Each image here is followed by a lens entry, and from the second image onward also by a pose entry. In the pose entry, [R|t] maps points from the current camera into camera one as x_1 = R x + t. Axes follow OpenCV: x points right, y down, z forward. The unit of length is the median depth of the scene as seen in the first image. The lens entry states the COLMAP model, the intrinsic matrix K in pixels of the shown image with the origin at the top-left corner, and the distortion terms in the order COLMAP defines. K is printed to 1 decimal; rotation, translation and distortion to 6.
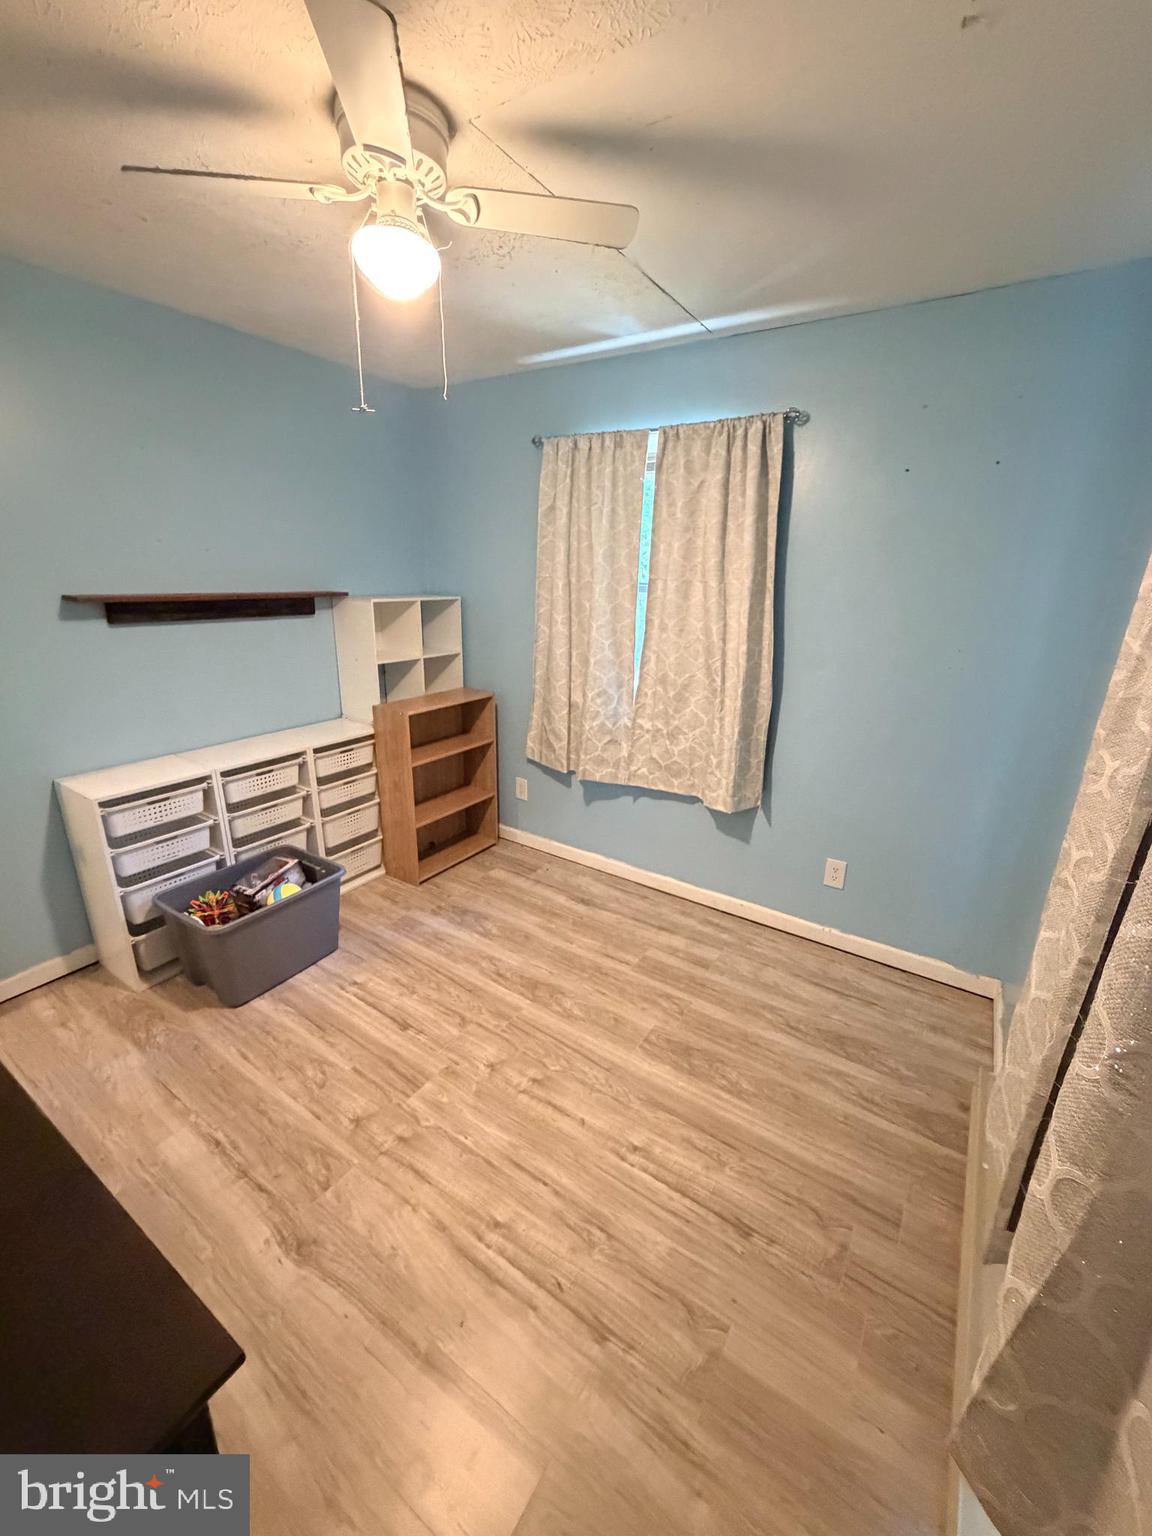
lens RADIAL K [[614.6, 0, 580.6], [0, 614.6, 764.6], [0, 0, 1]] dist [0.000209, 0.000175]
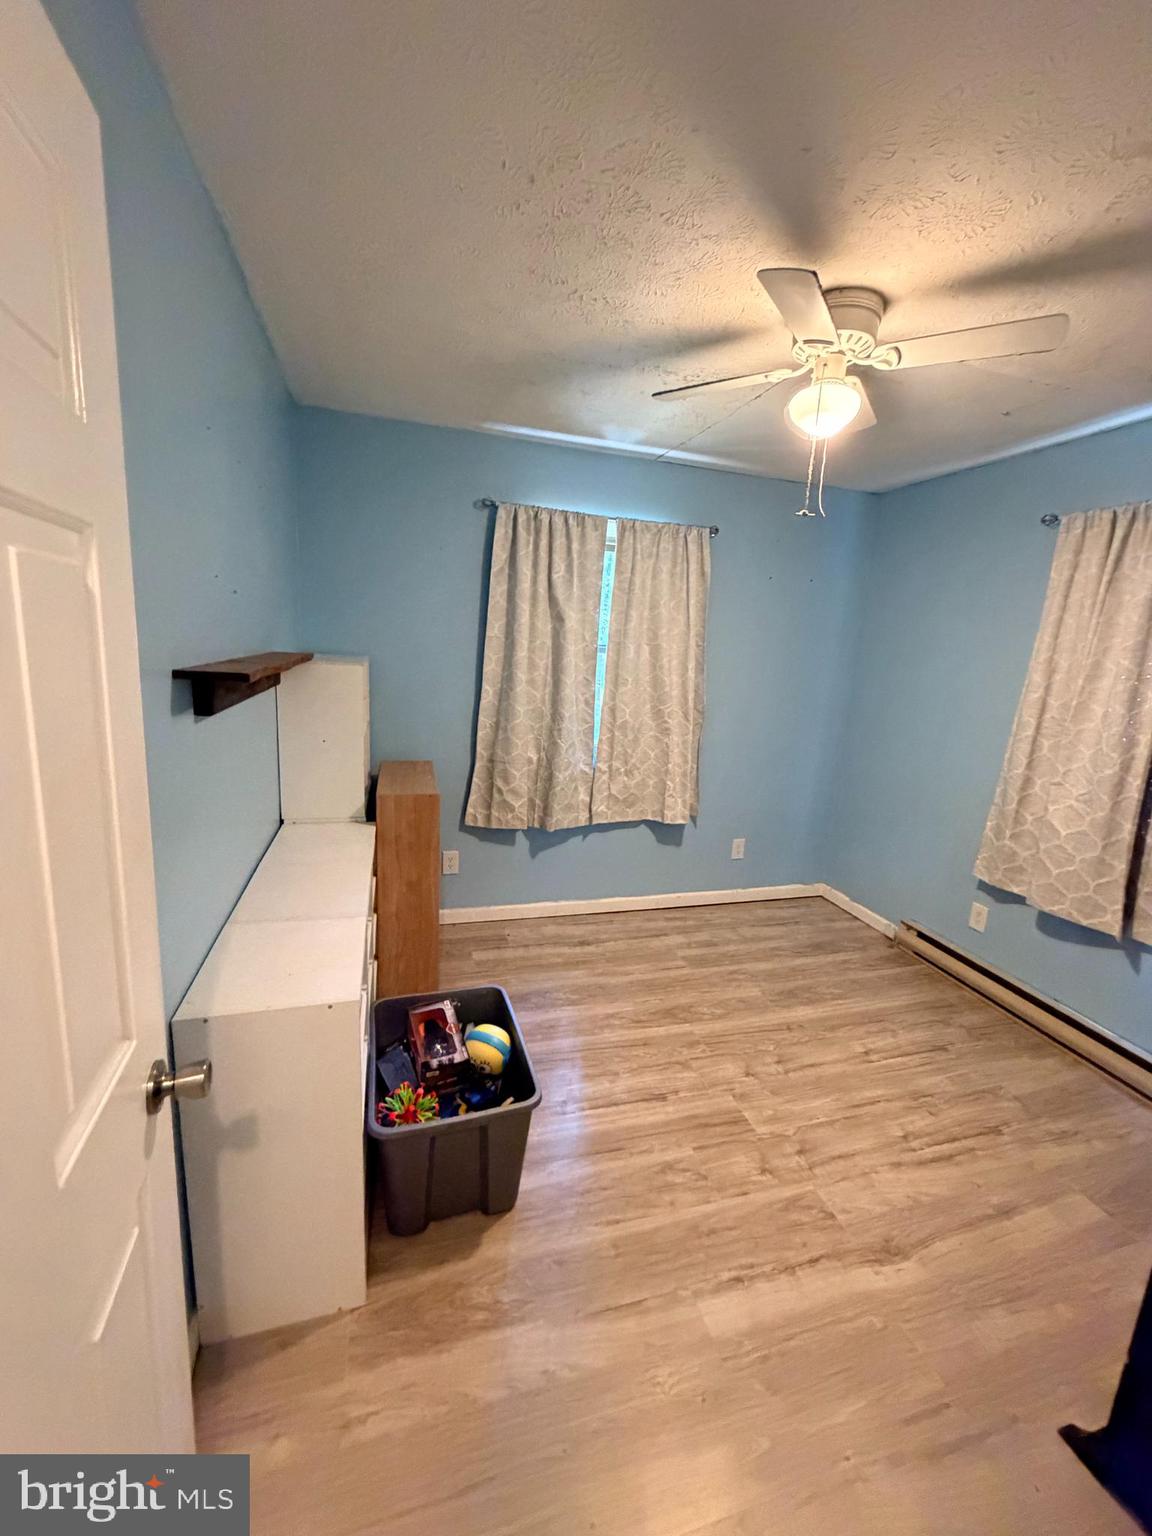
lens RADIAL K [[614.6, 0, 574.9], [0, 614.6, 764.4], [0, 0, 1]] dist [0.000209, 0.000175]
pose [[0.641839, -0.142624, 0.753459, -0.929376], [0.195181, 0.980576, 0.019349, -0.122052], [-0.741584, 0.134642, 0.657210, 0.353663]]
